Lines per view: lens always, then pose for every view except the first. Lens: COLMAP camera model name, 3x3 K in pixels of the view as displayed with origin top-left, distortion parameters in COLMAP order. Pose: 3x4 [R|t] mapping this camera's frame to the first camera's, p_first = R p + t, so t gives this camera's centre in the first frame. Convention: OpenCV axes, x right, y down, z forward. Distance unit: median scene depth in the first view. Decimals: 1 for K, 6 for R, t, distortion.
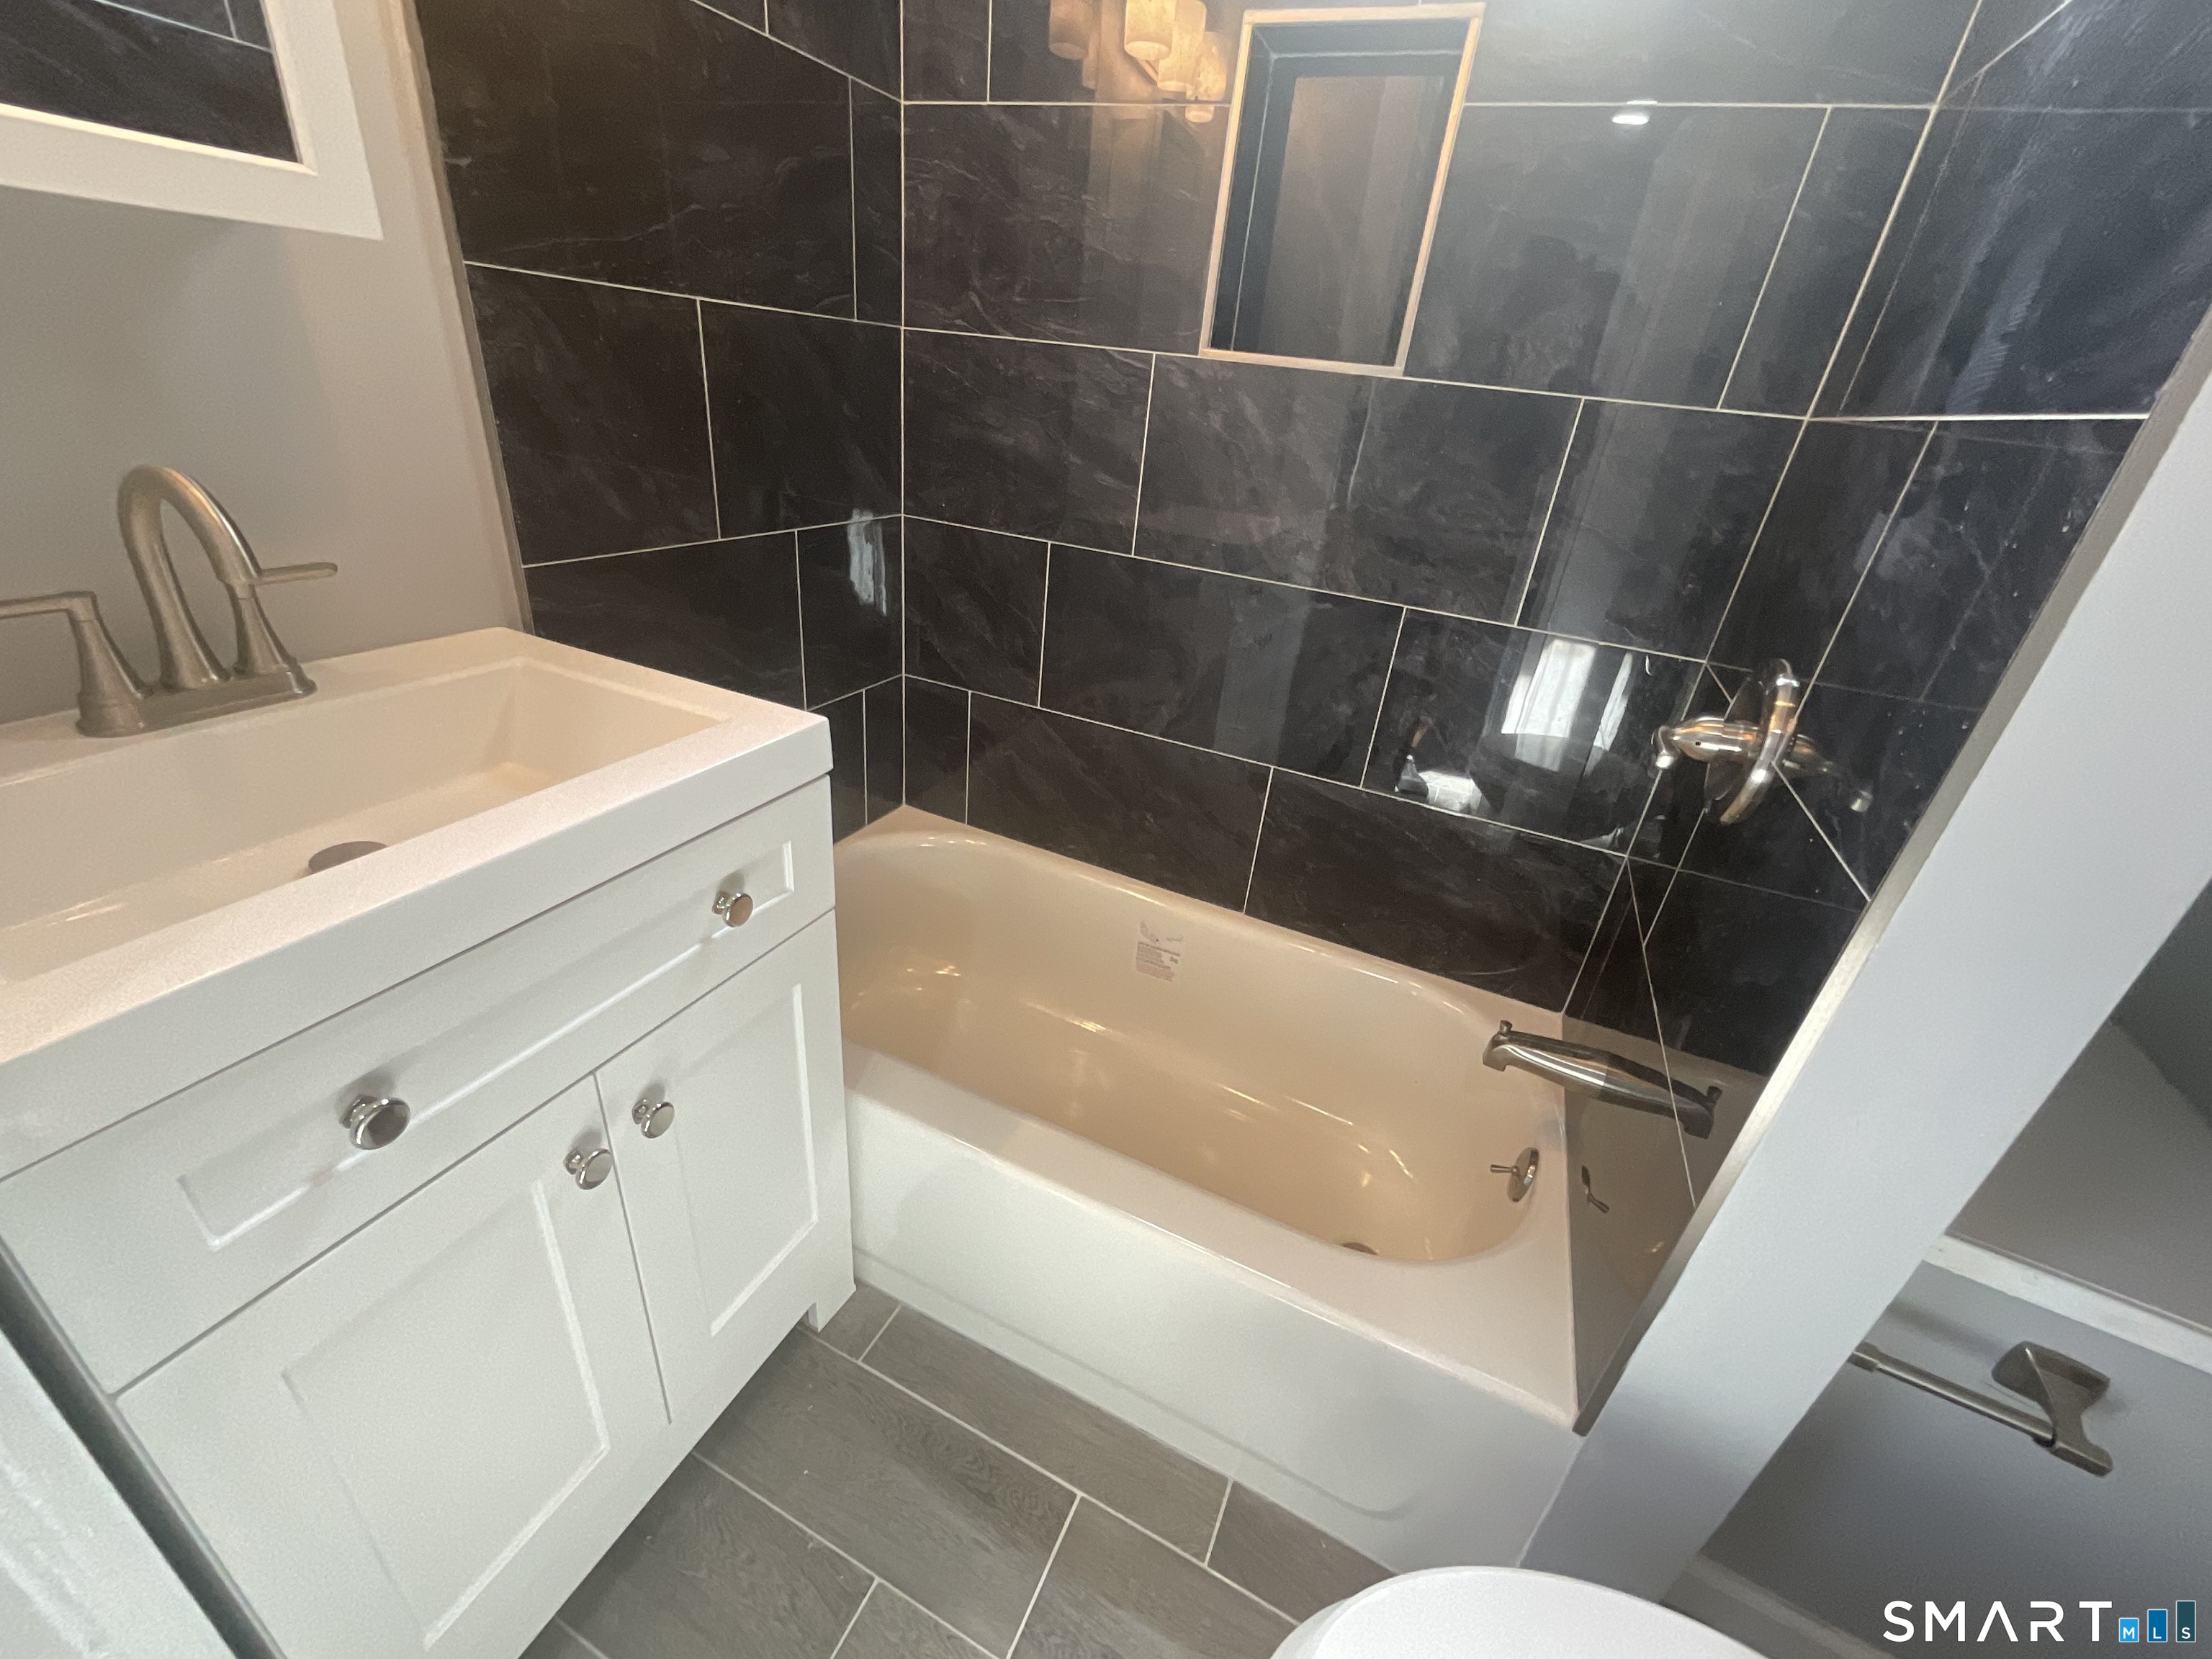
lens RADIAL K [[892.6, 0, 1104.9], [0, 892.6, 827.7], [0, 0, 1]] dist [-0.007854, 0.002067]
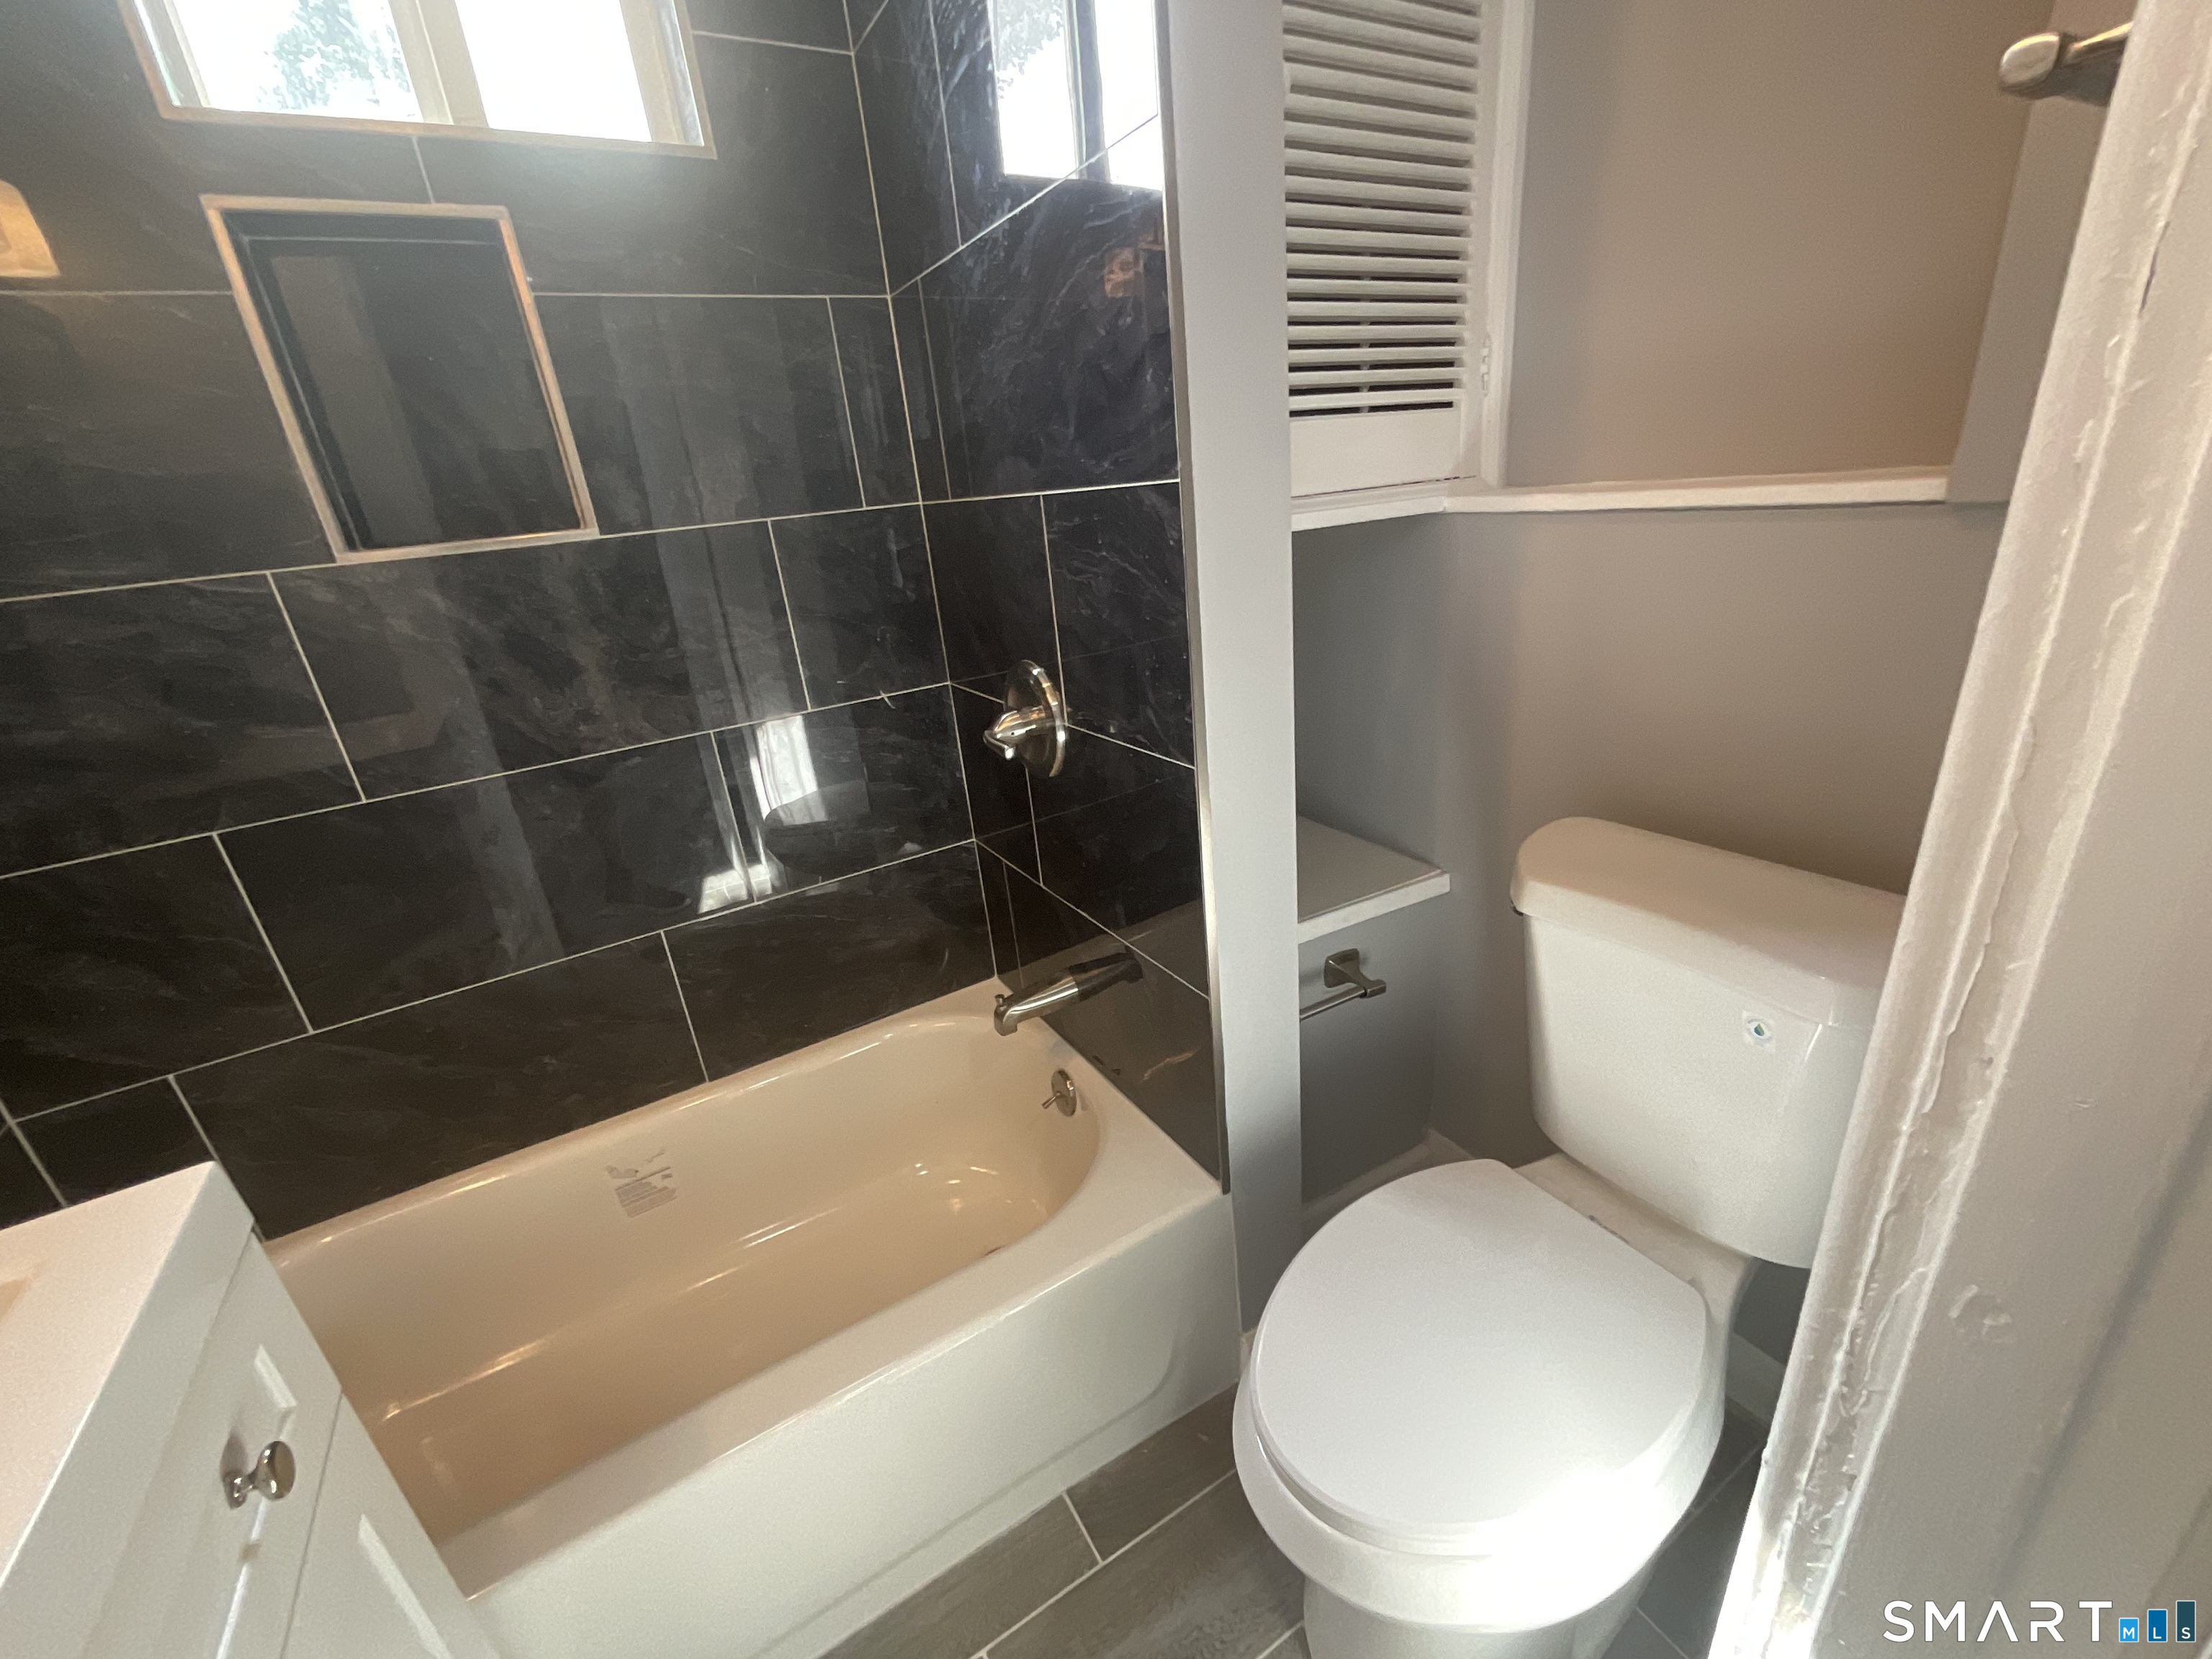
lens RADIAL K [[892.6, 0, 1102.8], [0, 892.6, 830.6], [0, 0, 1]] dist [-0.007854, 0.002067]
pose [[0.552473, -0.439019, 0.708545, -0.213874], [0.504664, 0.852719, 0.134849, -0.060093], [-0.663391, 0.283076, 0.692661, 0.000115]]
